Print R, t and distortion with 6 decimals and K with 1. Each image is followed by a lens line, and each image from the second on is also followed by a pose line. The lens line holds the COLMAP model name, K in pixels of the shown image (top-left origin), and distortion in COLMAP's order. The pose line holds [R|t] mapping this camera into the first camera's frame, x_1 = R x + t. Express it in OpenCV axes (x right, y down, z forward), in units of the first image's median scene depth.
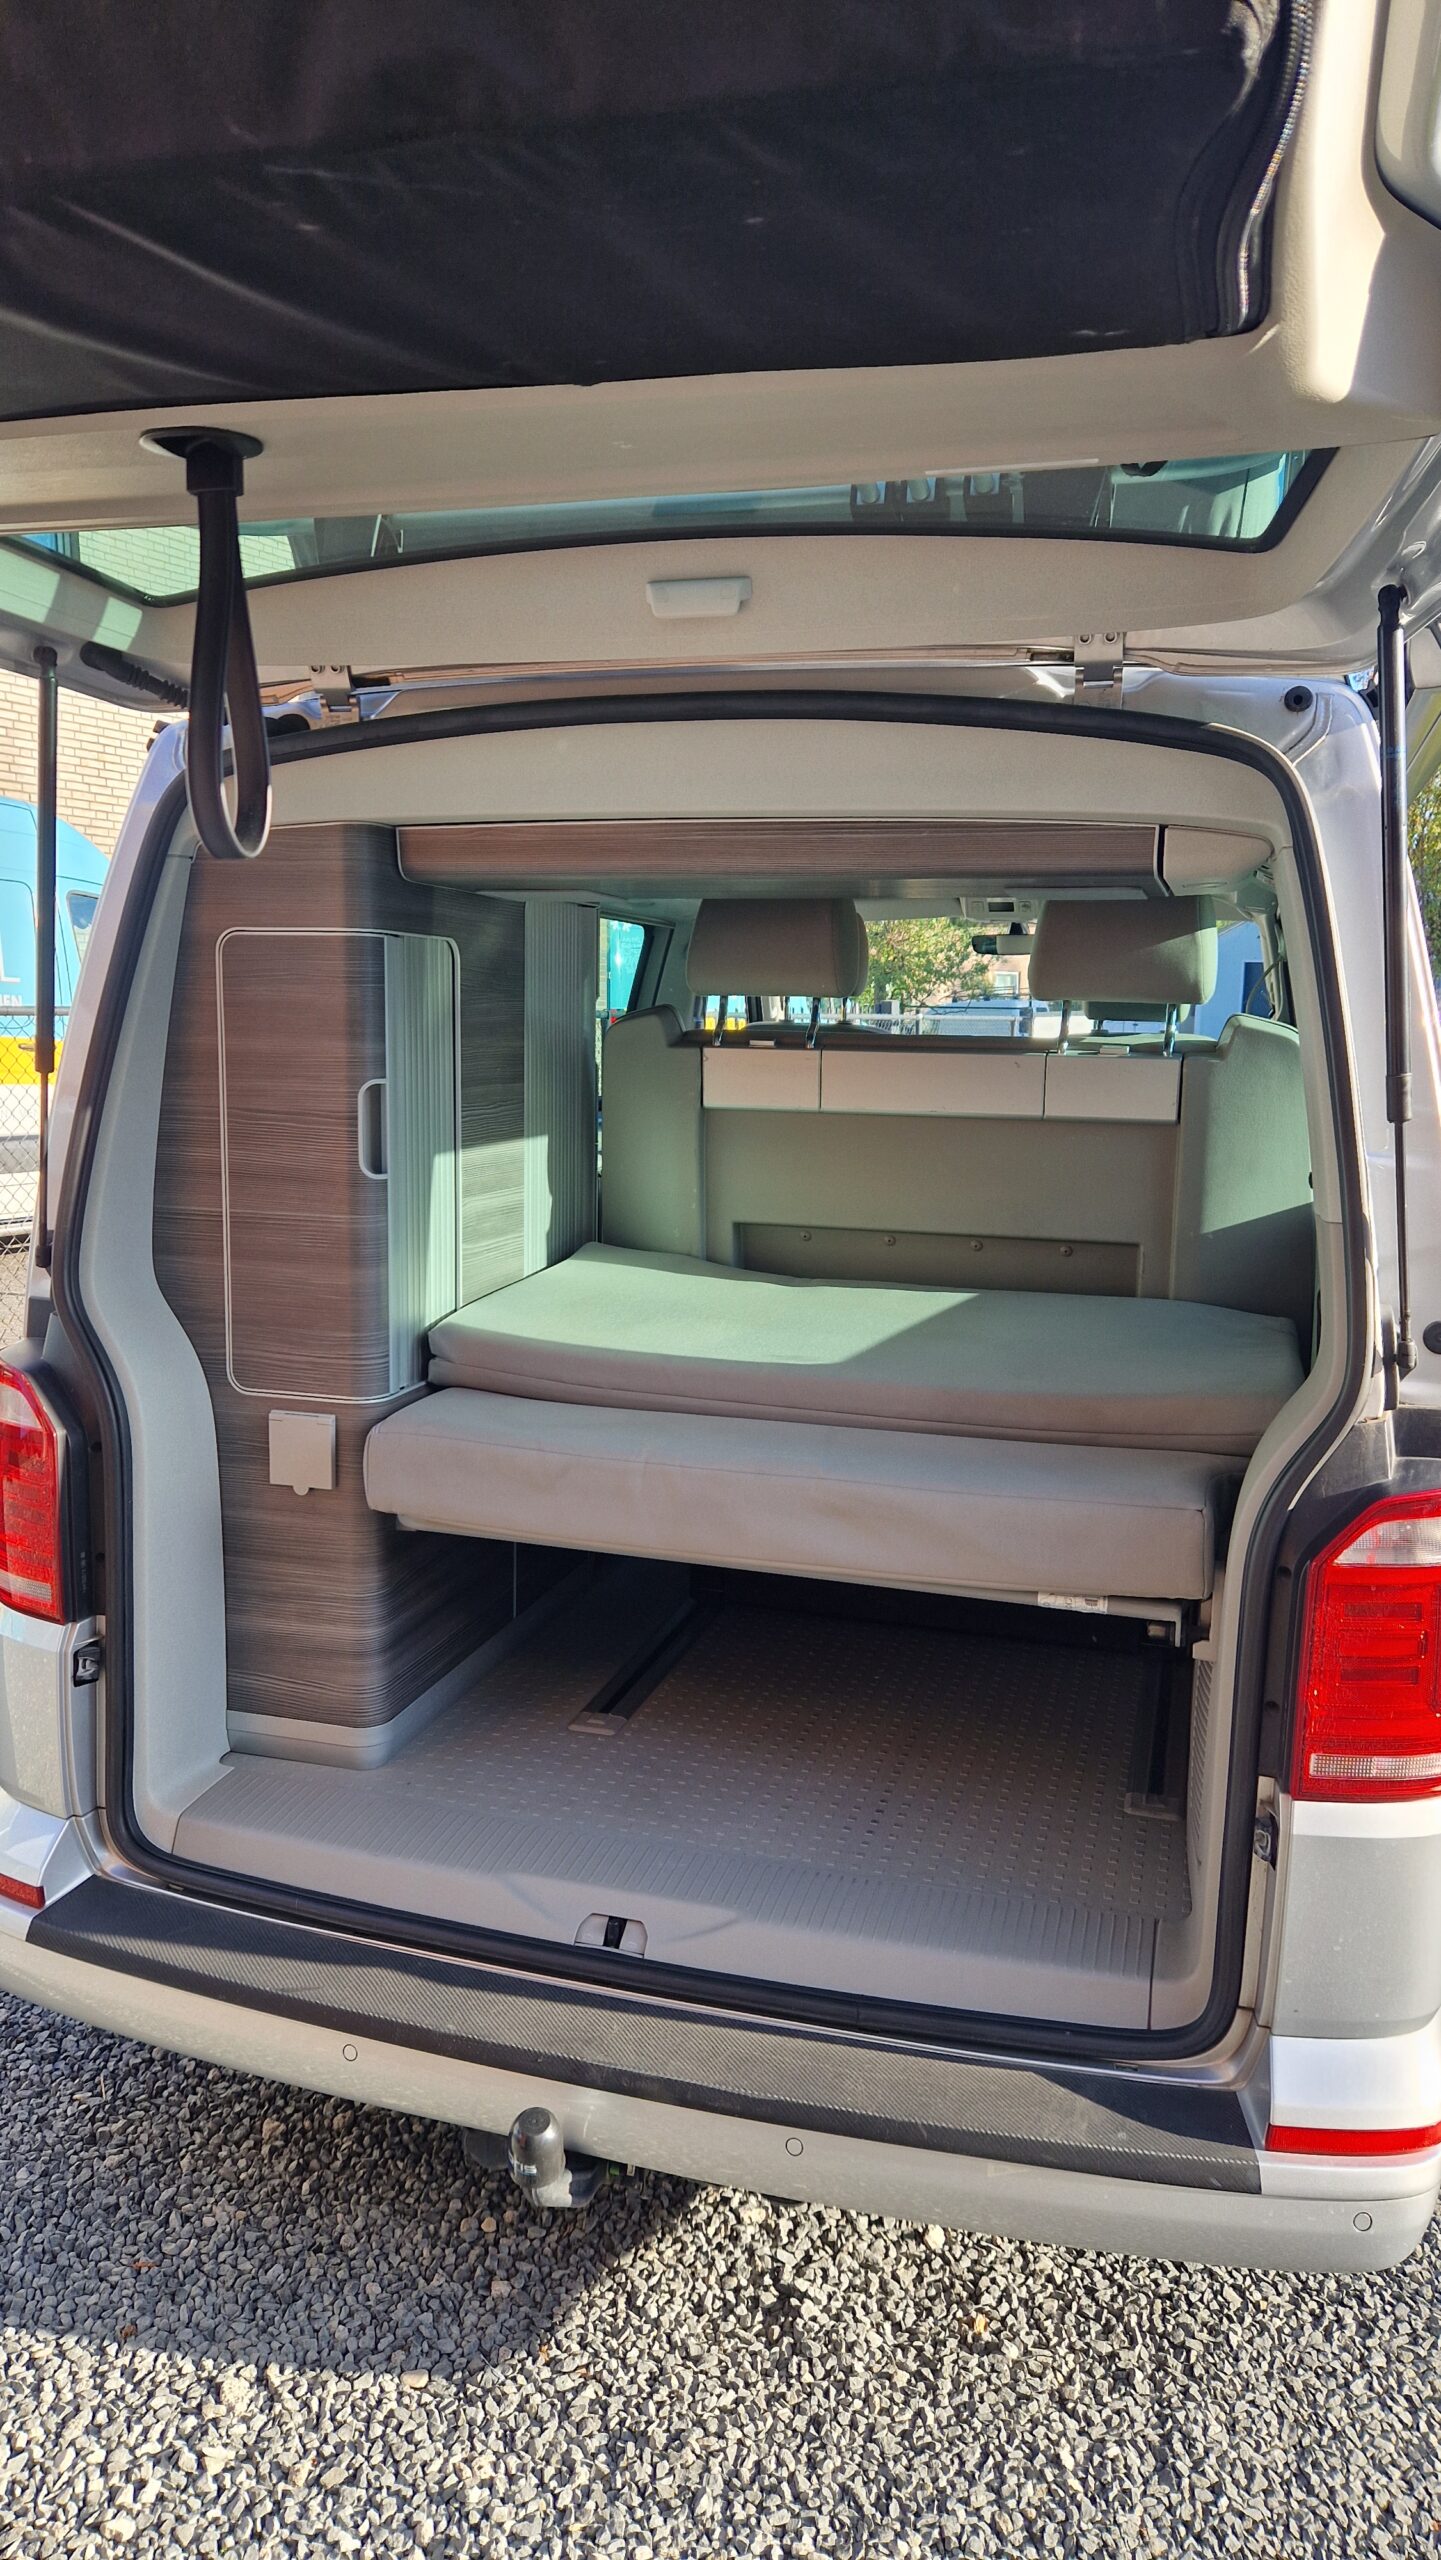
lens RADIAL K [[1753.8, 0, 736.0], [0, 1753.8, 1267.2], [0, 0, 1]] dist [0.065163, -0.060234]
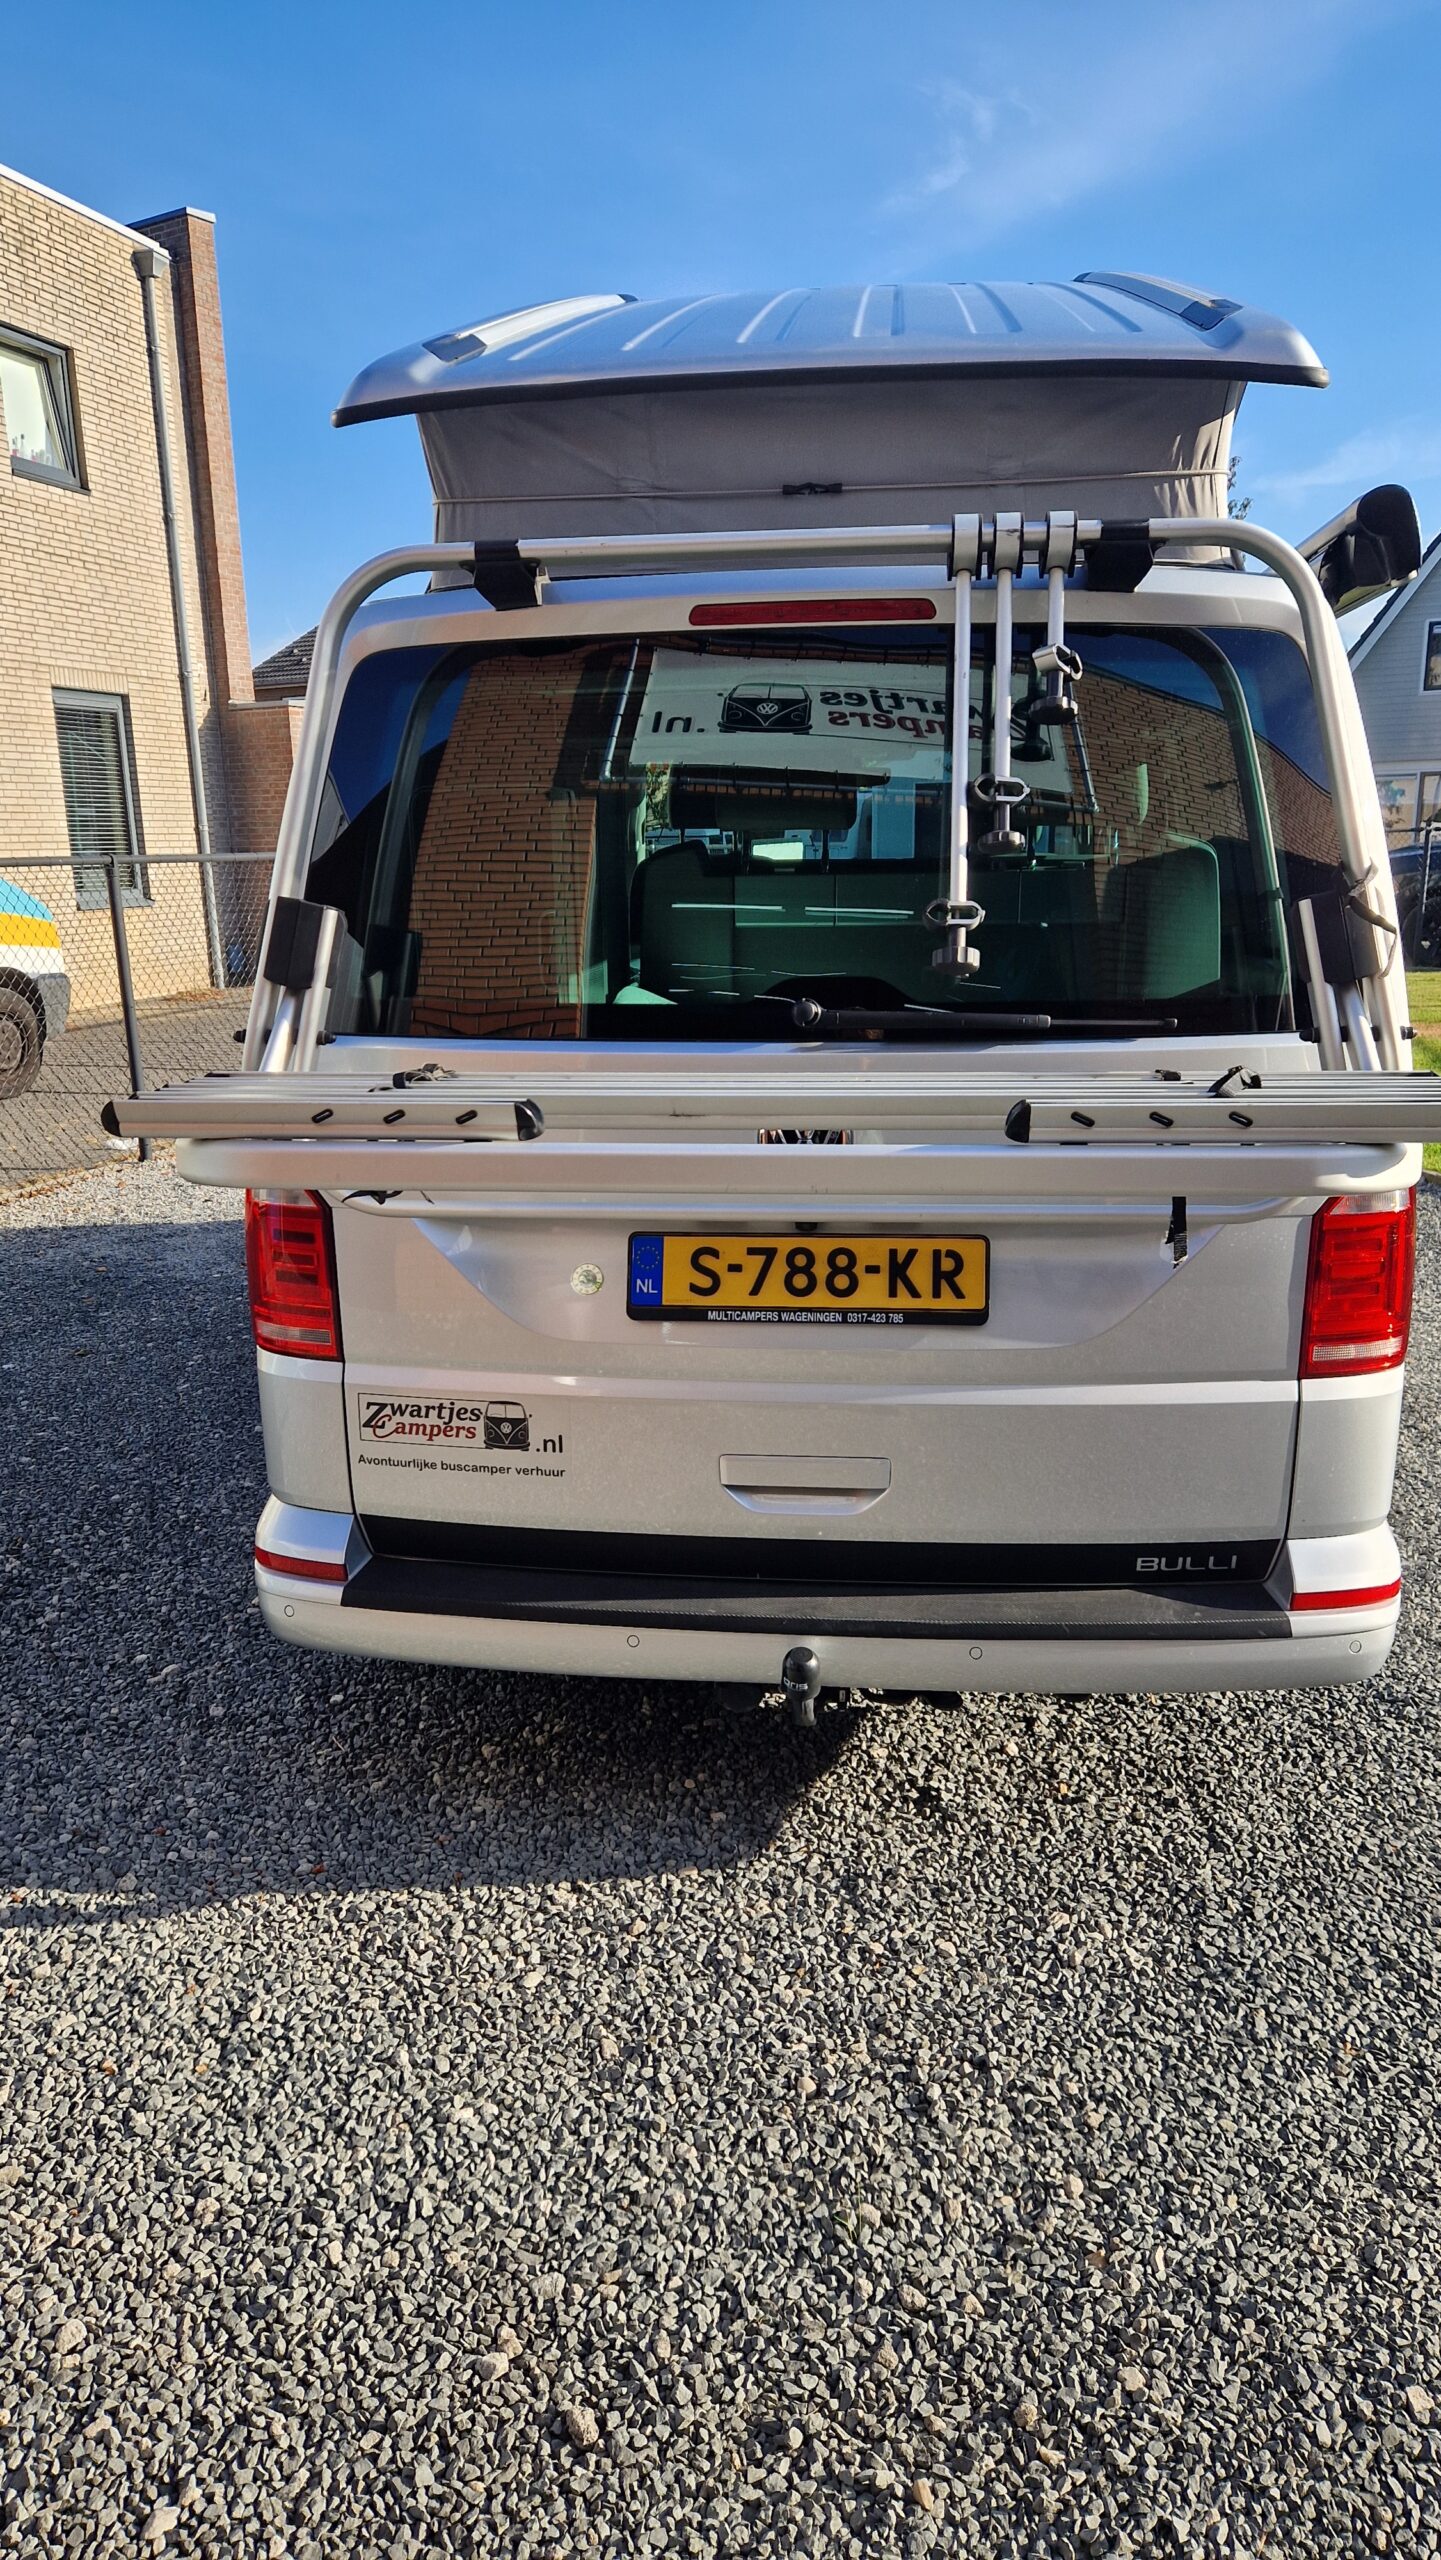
lens RADIAL K [[1753.8, 0, 724.4], [0, 1753.8, 1285.3], [0, 0, 1]] dist [0.065163, -0.060234]
pose [[0.981167, -0.086178, 0.172874, -0.342897], [0.067747, 0.991639, 0.109831, 0.030249], [-0.180894, -0.096051, 0.978801, -0.283415]]
